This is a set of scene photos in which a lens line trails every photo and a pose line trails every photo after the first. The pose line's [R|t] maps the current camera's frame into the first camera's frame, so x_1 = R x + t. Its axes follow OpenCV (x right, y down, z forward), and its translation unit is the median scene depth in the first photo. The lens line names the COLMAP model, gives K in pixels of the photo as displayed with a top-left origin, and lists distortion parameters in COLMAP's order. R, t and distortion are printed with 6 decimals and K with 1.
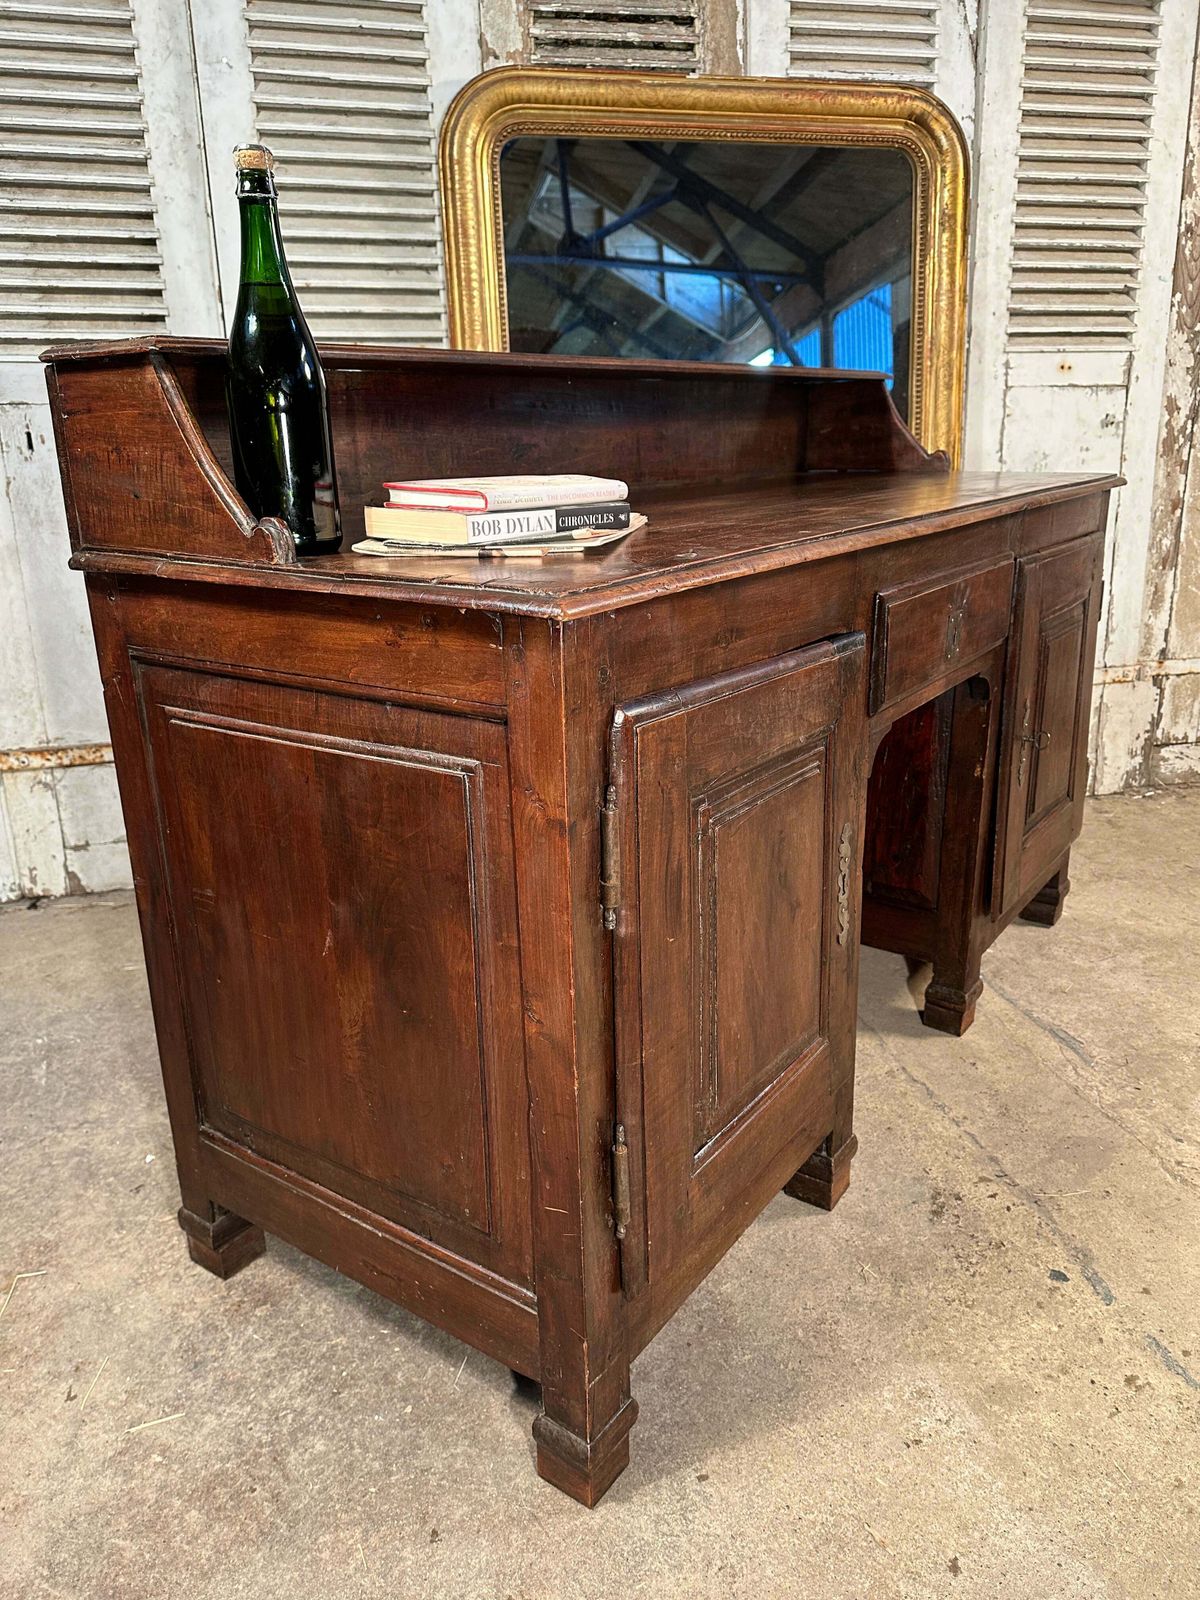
lens RADIAL K [[1140.2, 0, 600.8], [0, 1140.2, 796.5], [0, 0, 1]] dist [0.020777, -0.030703]
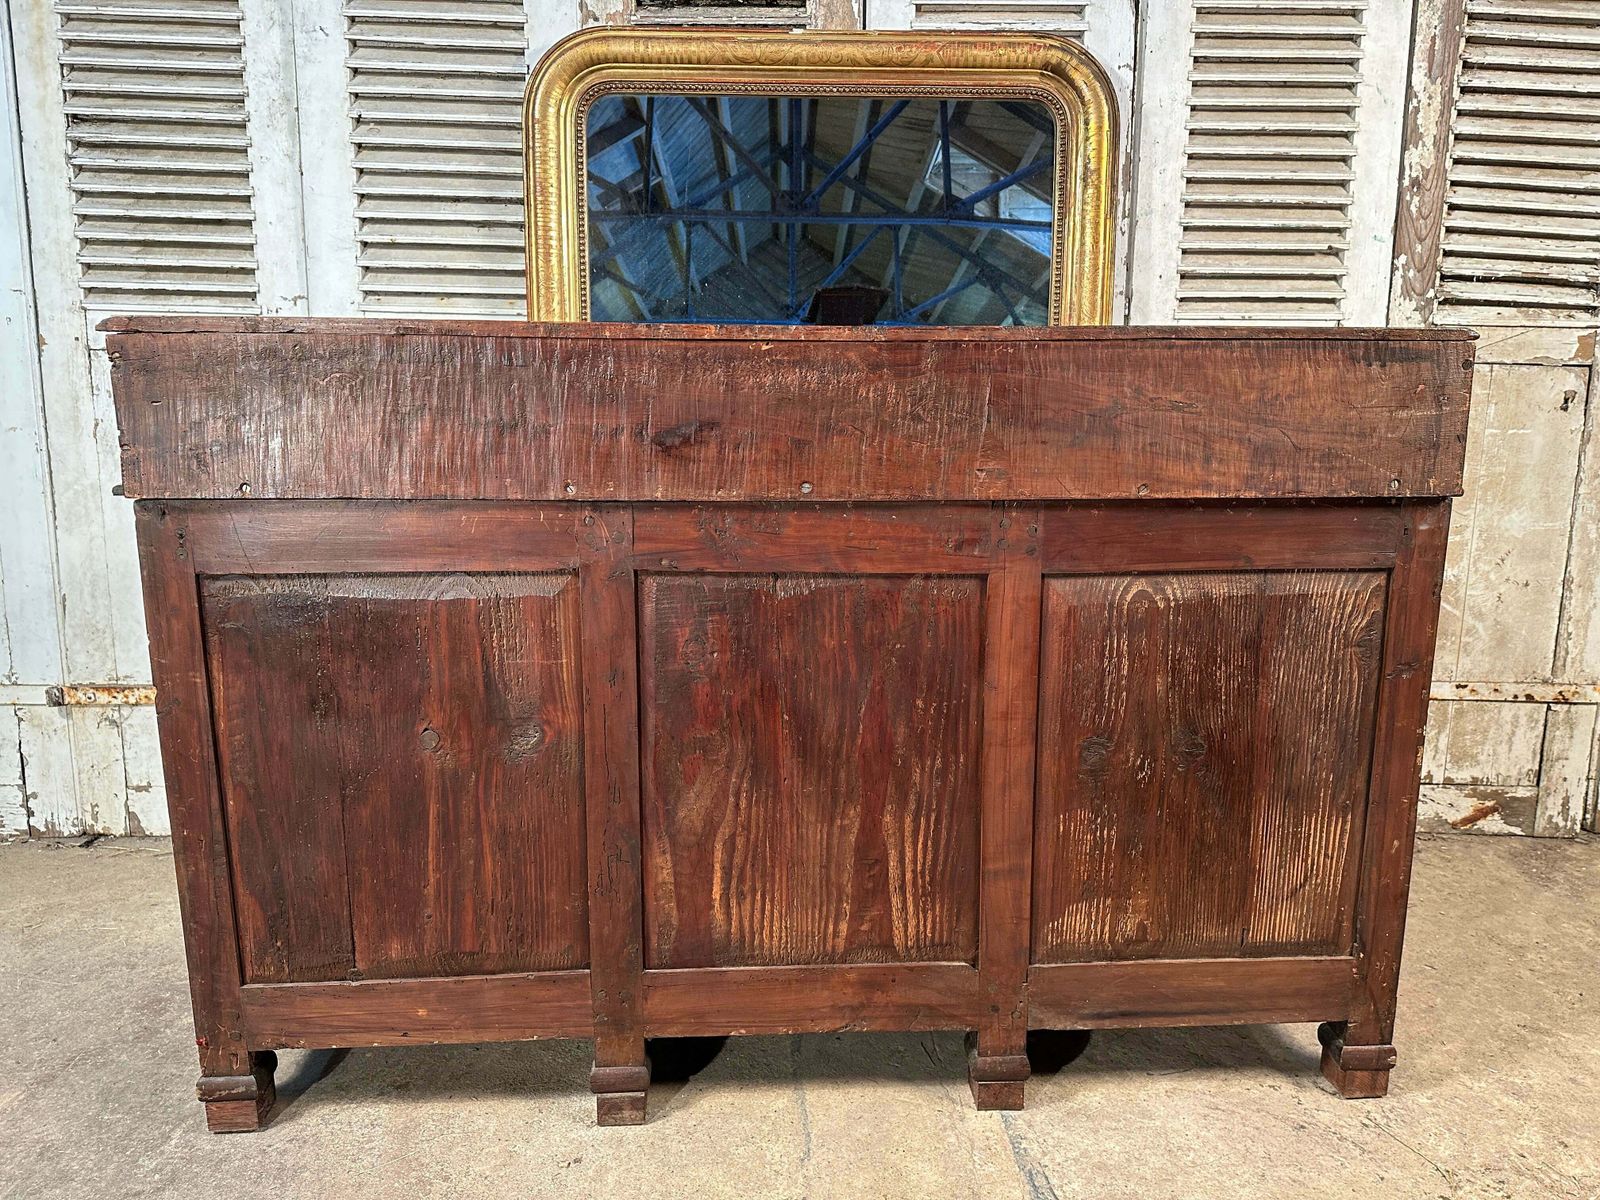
lens RADIAL K [[1140.2, 0, 808.3], [0, 1140.2, 596.7], [0, 0, 1]] dist [0.020777, -0.030703]
pose [[0.978177, 0.067133, -0.196631, 0.309563], [-0.089570, 0.990159, -0.107526, -0.069003], [0.187477, 0.122792, 0.974564, 0.142797]]
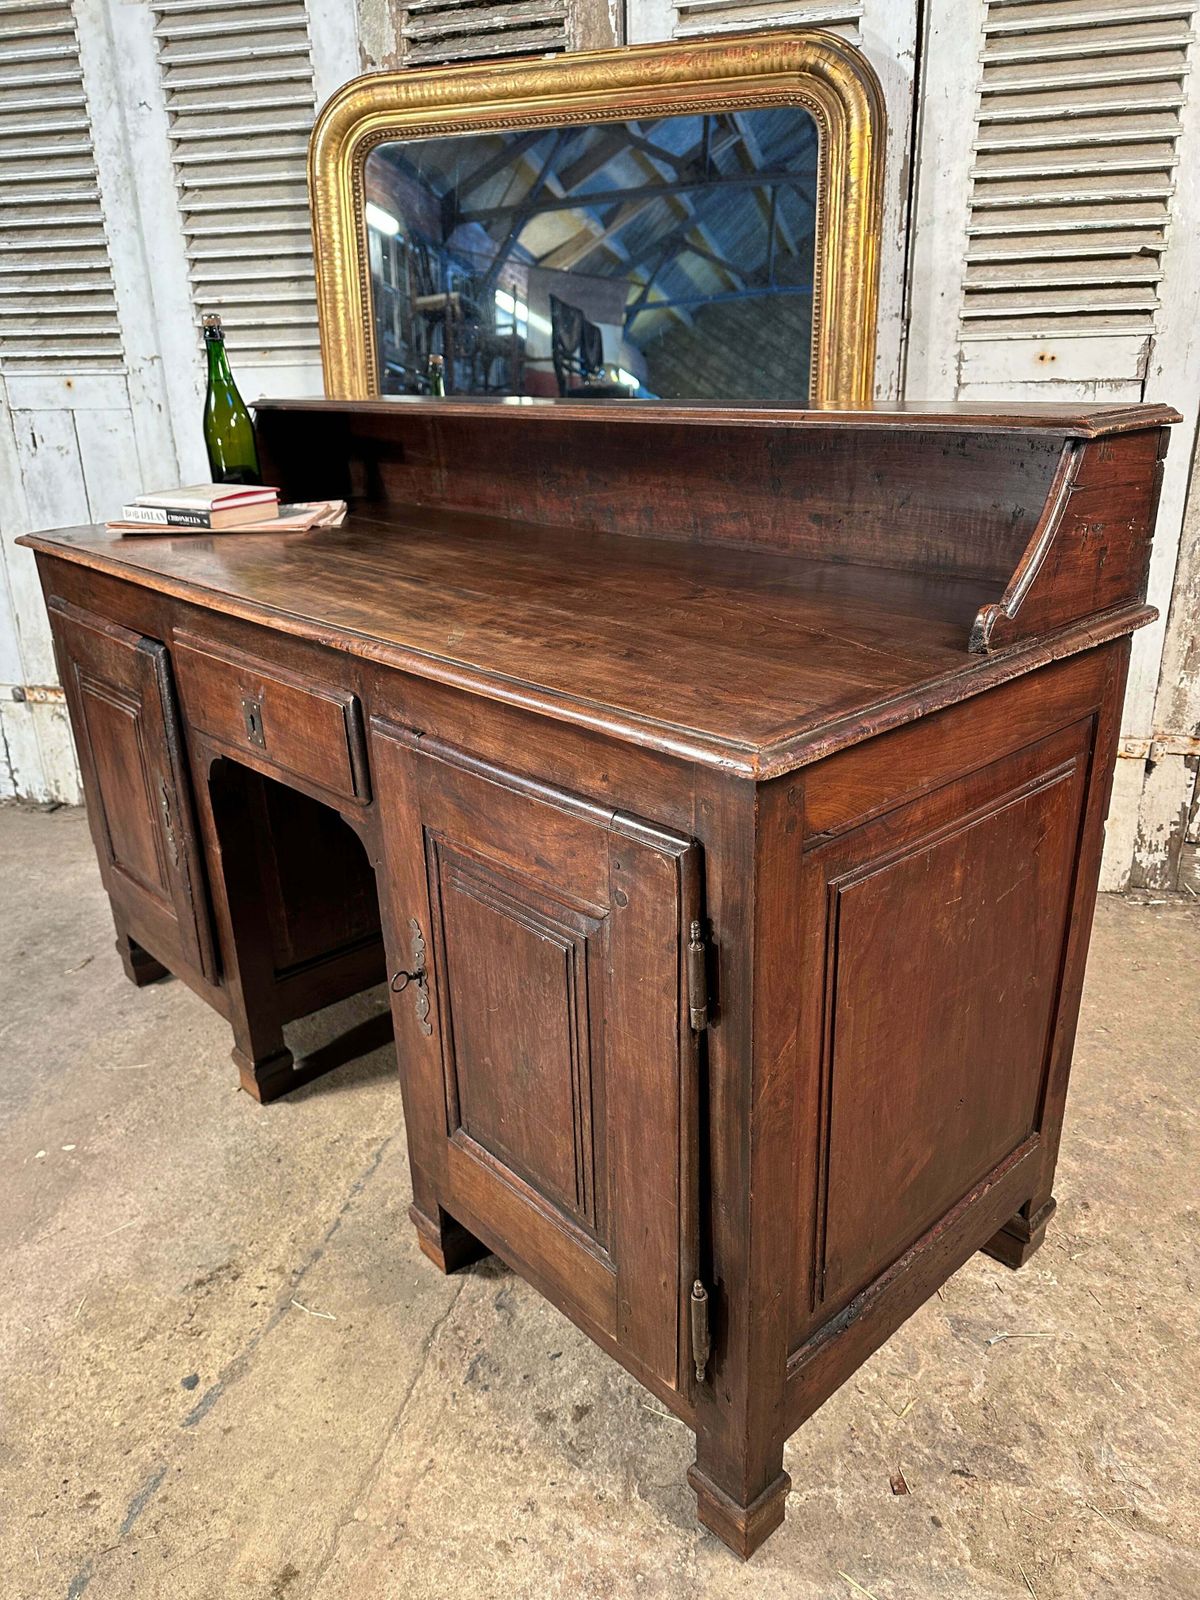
lens RADIAL K [[1140.2, 0, 602.5], [0, 1140.2, 797.4], [0, 0, 1]] dist [0.020777, -0.030703]
pose [[0.878697, 0.166178, -0.447522, 0.641941], [-0.130541, 0.985368, 0.109584, -0.145157], [0.459185, -0.037871, 0.887533, 0.172865]]
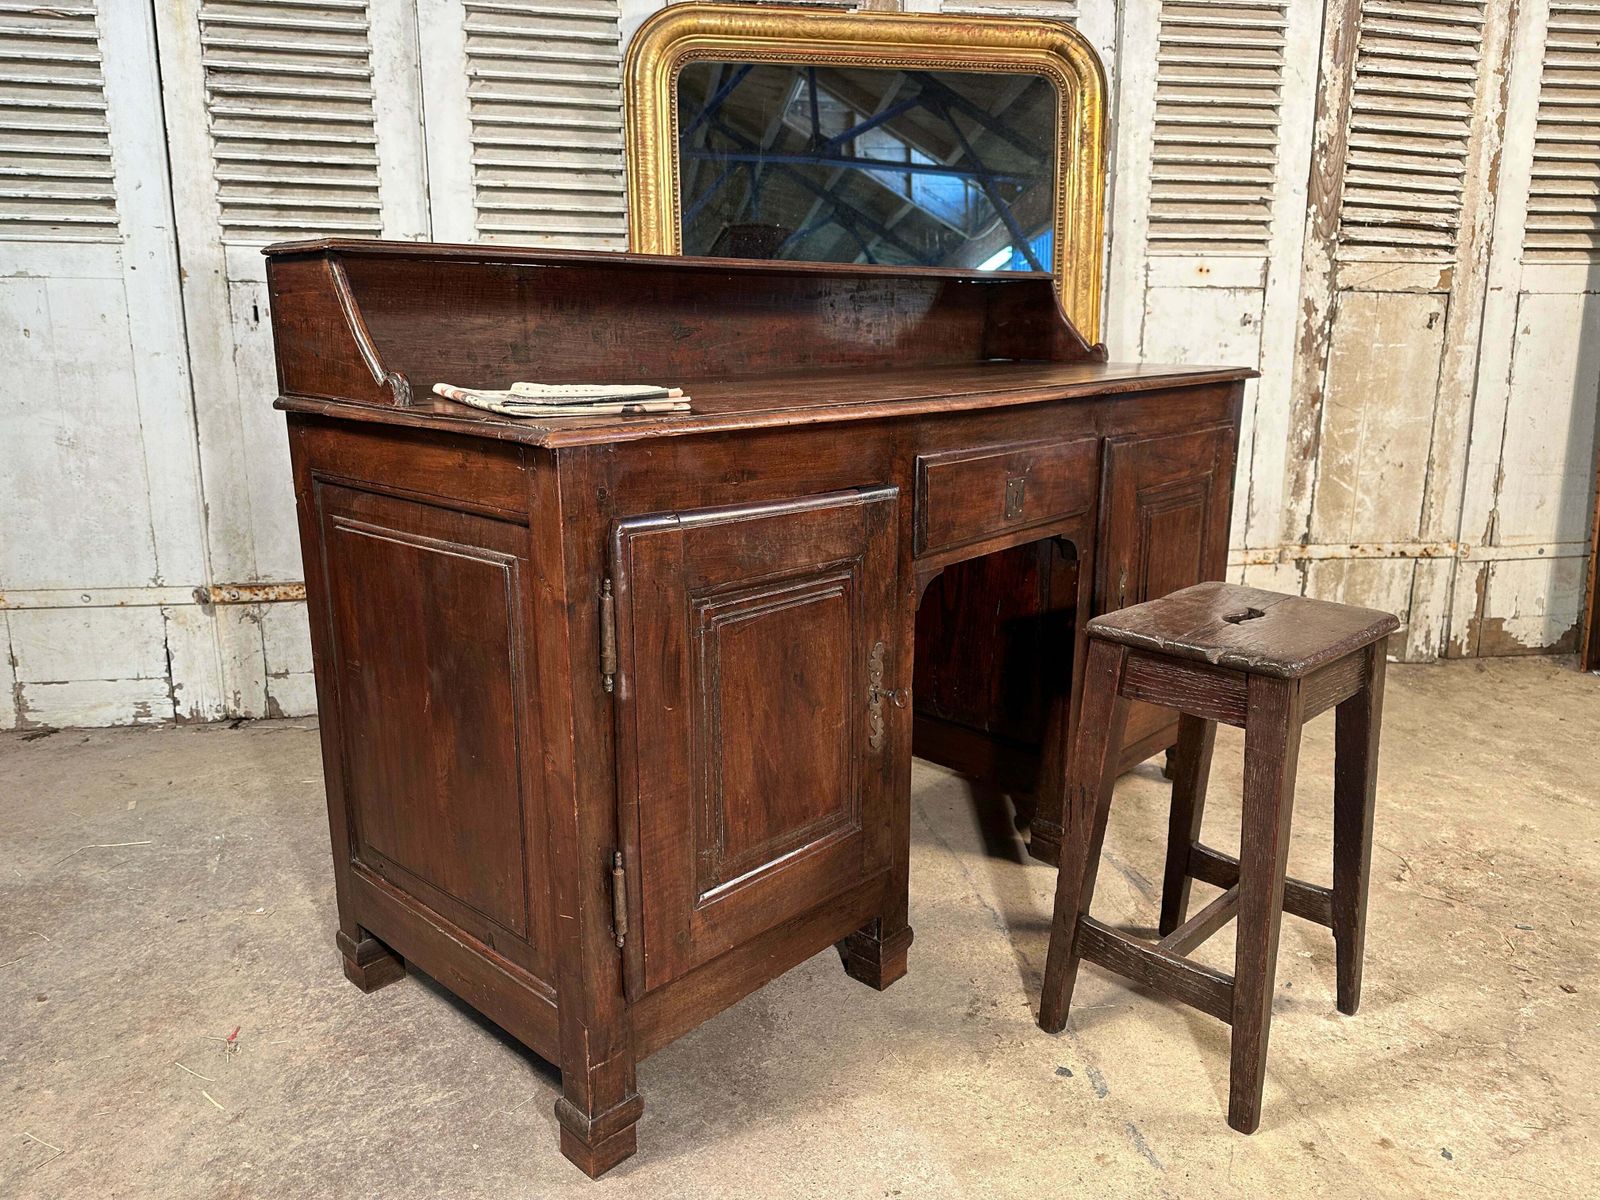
lens RADIAL K [[1140.2, 0, 794.2], [0, 1140.2, 603.1], [0, 0, 1]] dist [0.020777, -0.030703]
pose [[0.997786, 0.037600, -0.054866, 0.108271], [-0.041141, 0.997044, -0.064896, 0.028899], [0.052263, 0.067009, 0.996383, -0.089508]]
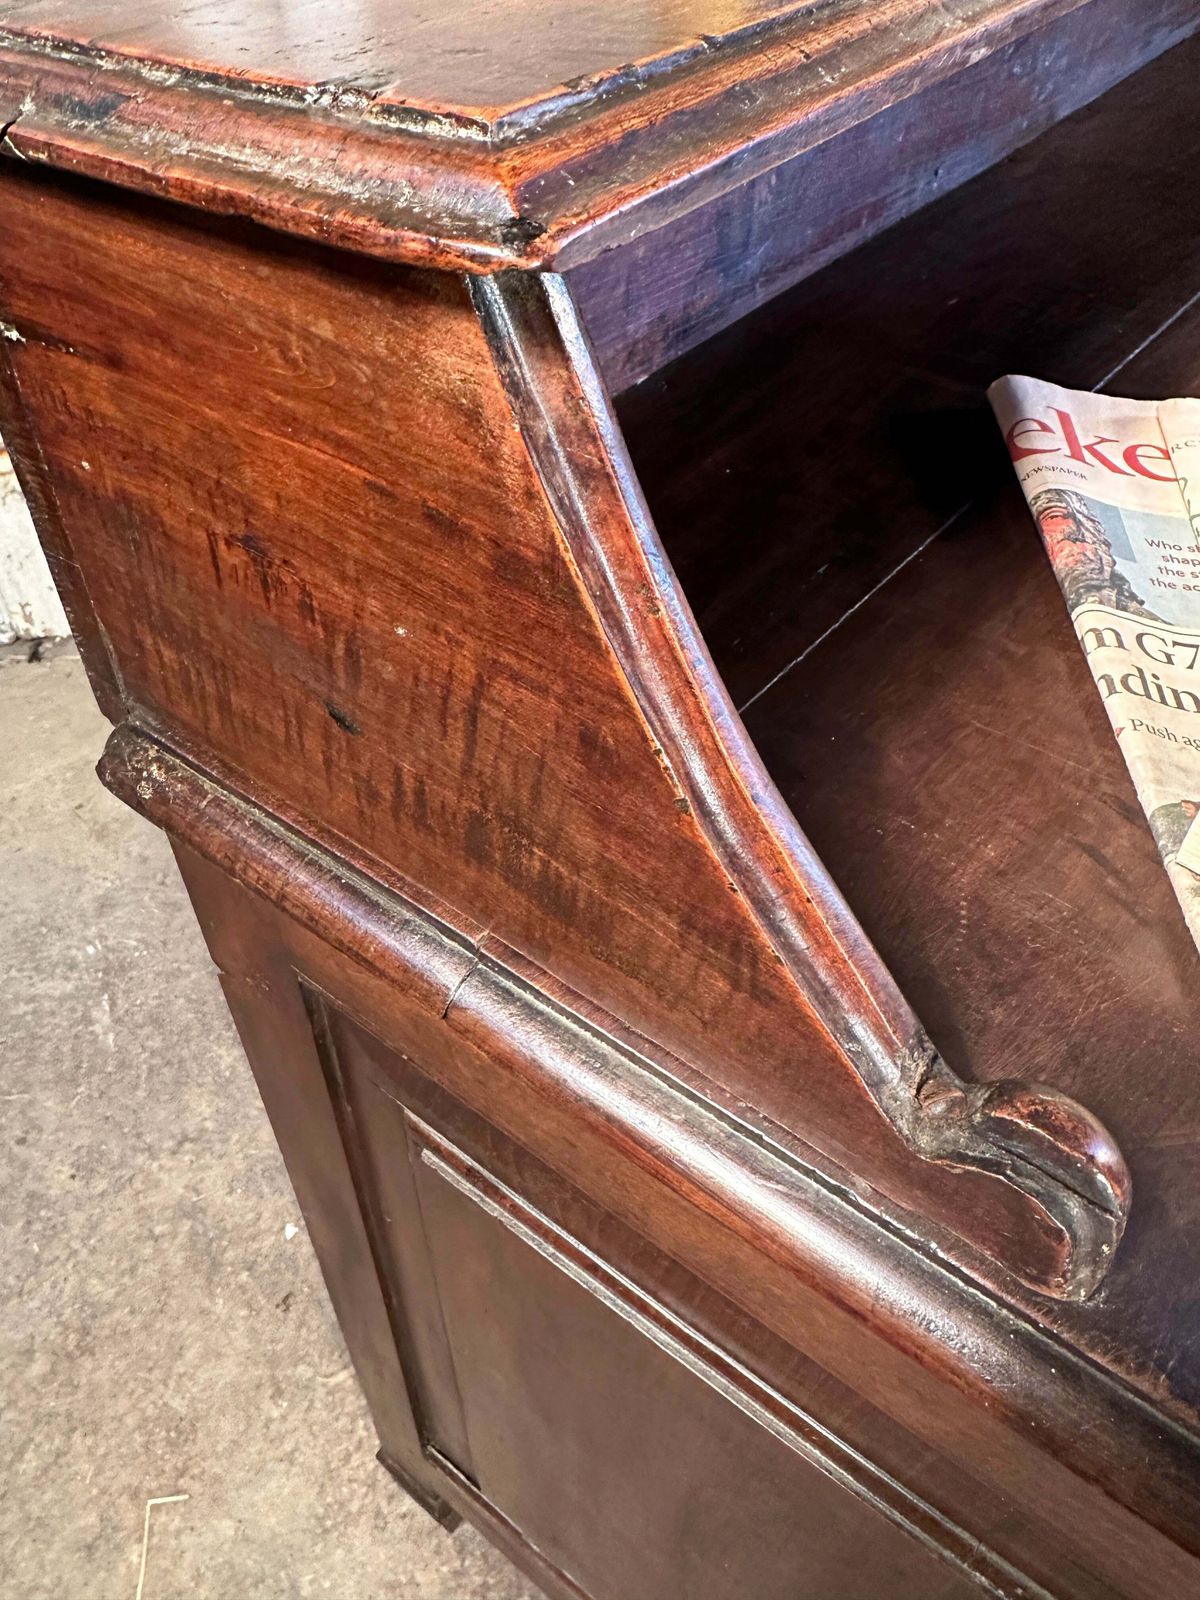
lens RADIAL K [[1134.8, 0, 527.1], [0, 1134.8, 756.9], [0, 0, 1]] dist [-0.004147, 0.002529]
pose [[0.998874, 0.031985, -0.035039, -0.167004], [-0.013723, 0.901782, 0.431974, -0.174518], [0.045414, -0.431006, 0.901205, 0.360364]]
